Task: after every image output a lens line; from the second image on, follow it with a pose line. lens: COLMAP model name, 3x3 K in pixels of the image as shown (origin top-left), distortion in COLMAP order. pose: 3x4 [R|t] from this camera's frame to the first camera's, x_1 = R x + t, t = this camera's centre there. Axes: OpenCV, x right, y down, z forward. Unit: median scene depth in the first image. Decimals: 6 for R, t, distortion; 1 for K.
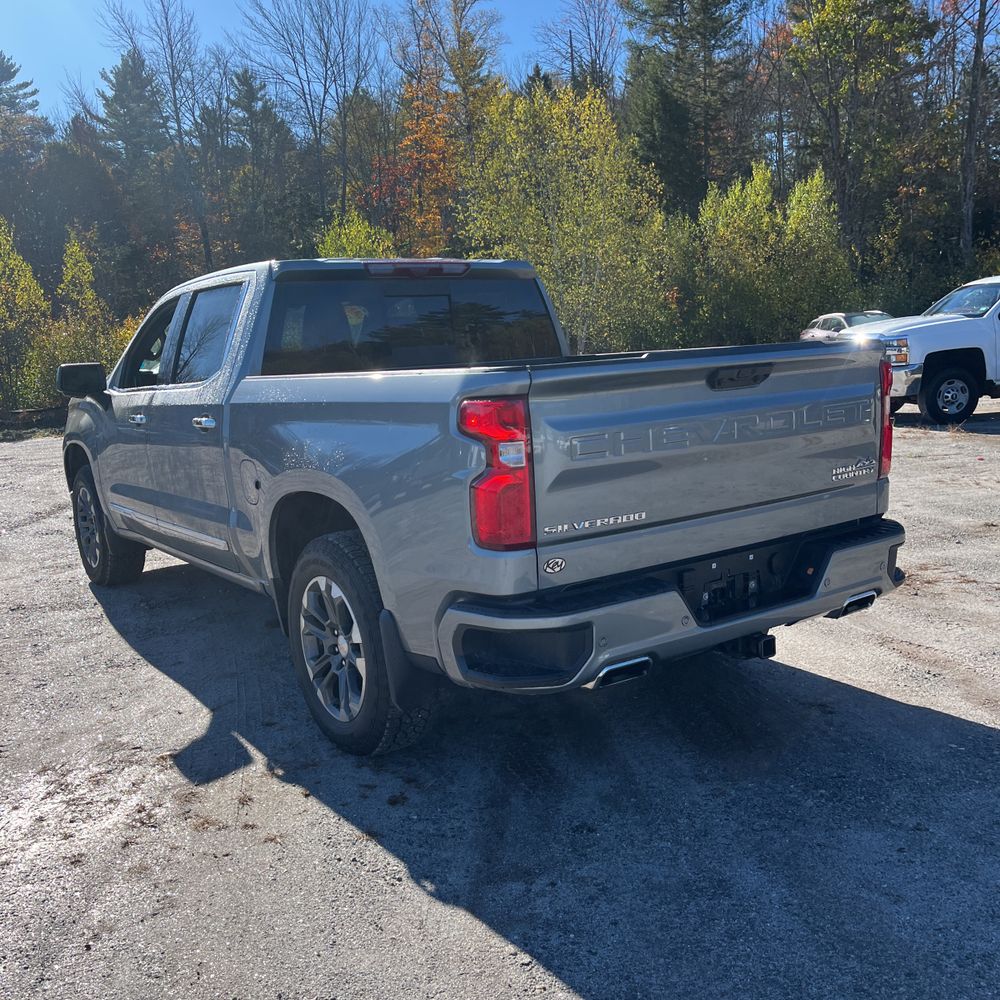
lens RADIAL K [[1008.0, 0, 494.7], [0, 1008.0, 516.4], [0, 0, 1]] dist [0.022884, -0.018022]
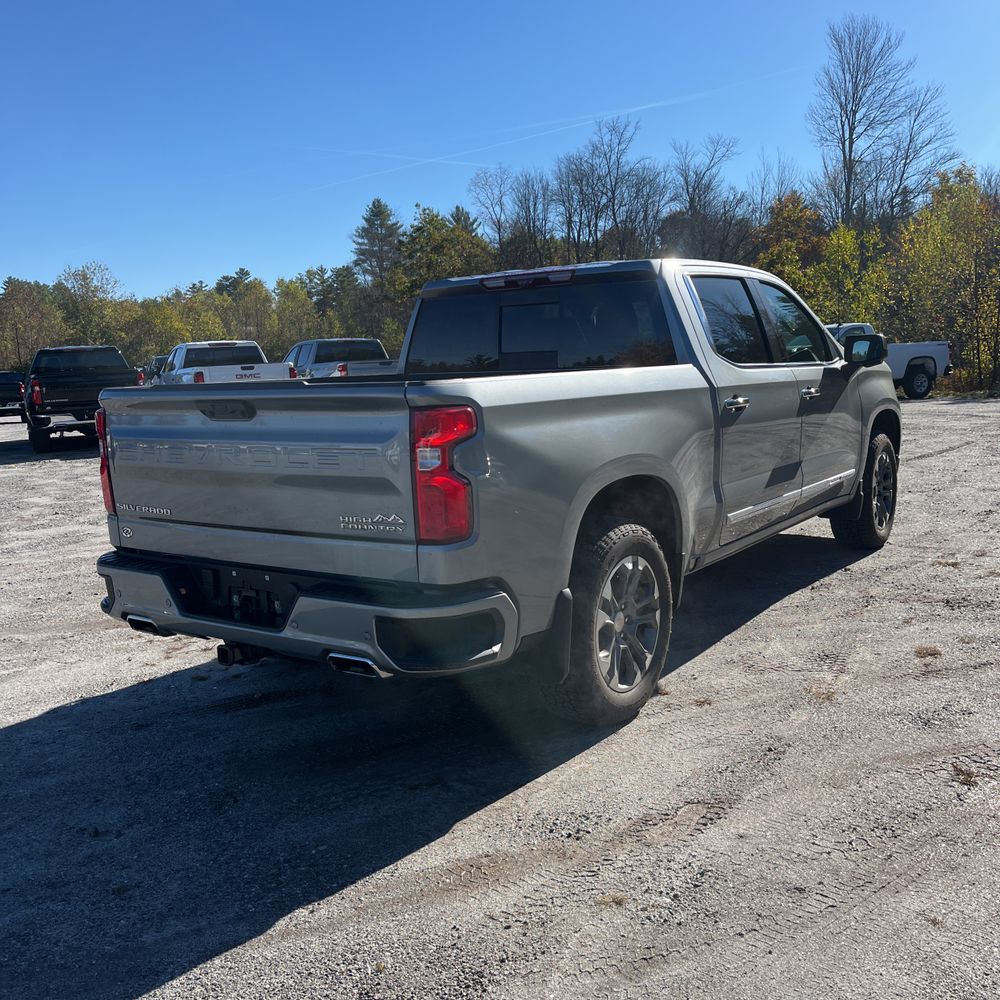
lens RADIAL K [[1012.5, 0, 502.5], [0, 1012.5, 504.6], [0, 0, 1]] dist [0.028826, -0.017127]
pose [[0.342850, 0.179263, -0.922127, 1.194931], [-0.131528, 0.981114, 0.141827, -0.201151], [0.930136, 0.072660, 0.359954, 0.758484]]
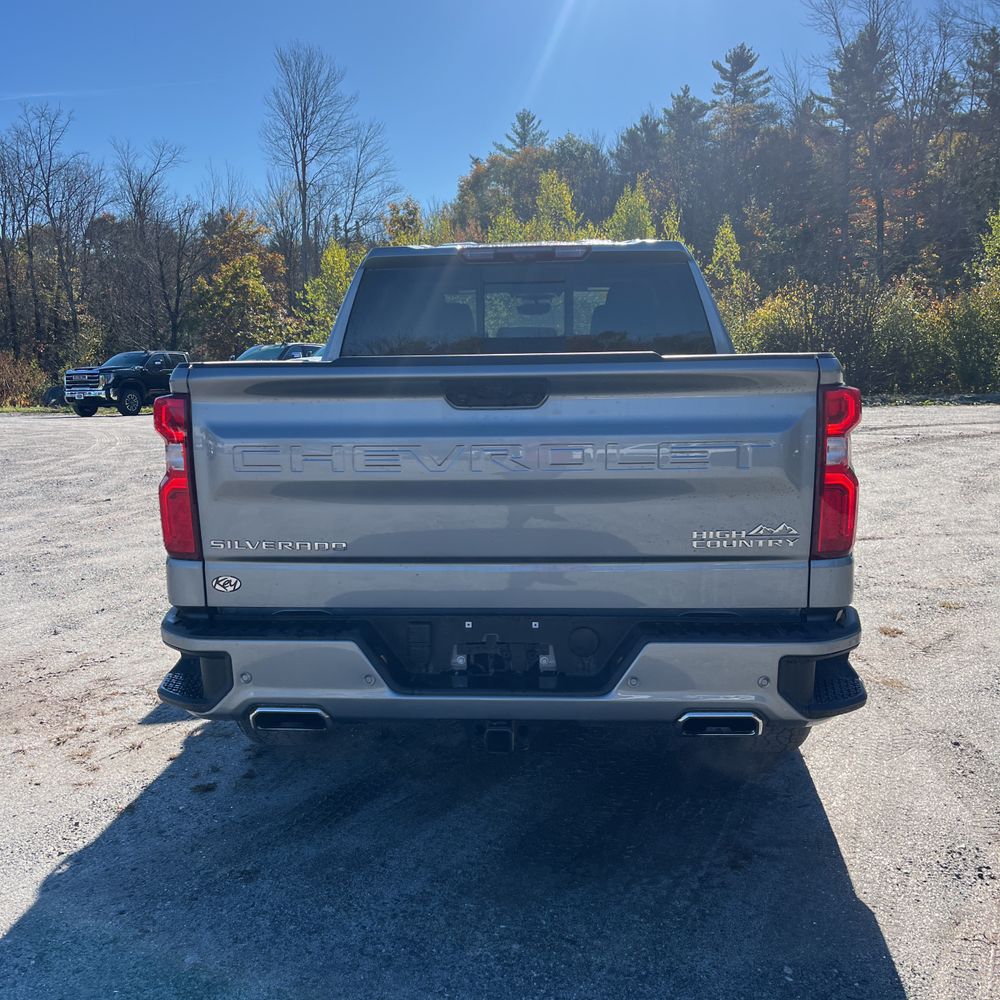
lens RADIAL K [[1008.0, 0, 494.7], [0, 1008.0, 516.4], [0, 0, 1]] dist [0.022884, -0.018022]
pose [[0.781404, 0.143447, -0.607315, 0.622433], [-0.131064, 0.989239, 0.065022, -0.080632], [0.610107, 0.028789, 0.791796, 0.327501]]
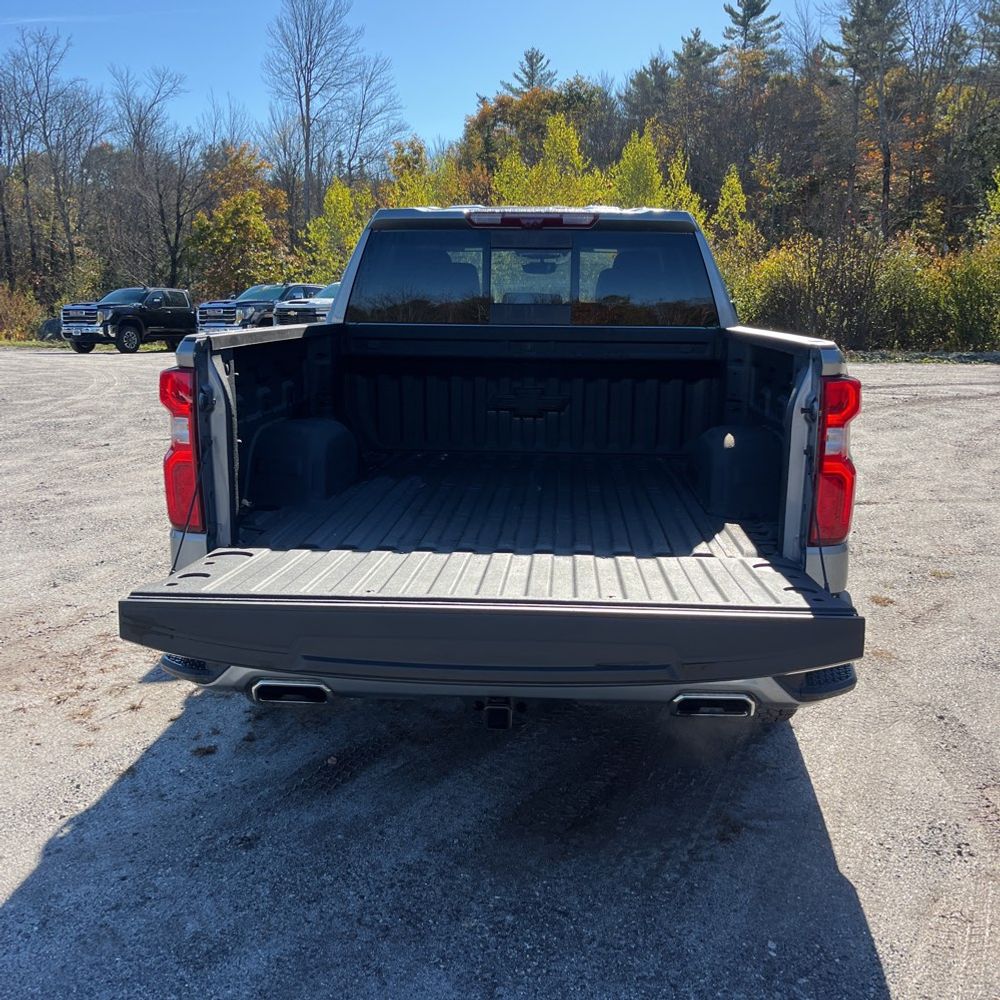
lens RADIAL K [[1006.2, 0, 515.4], [0, 1006.2, 498.4], [0, 0, 1]] dist [0.019616, -0.010173]
pose [[0.790760, 0.183602, -0.583942, 0.619719], [-0.154560, 0.982935, 0.099751, -0.106523], [0.592292, 0.011375, 0.805643, 0.319724]]
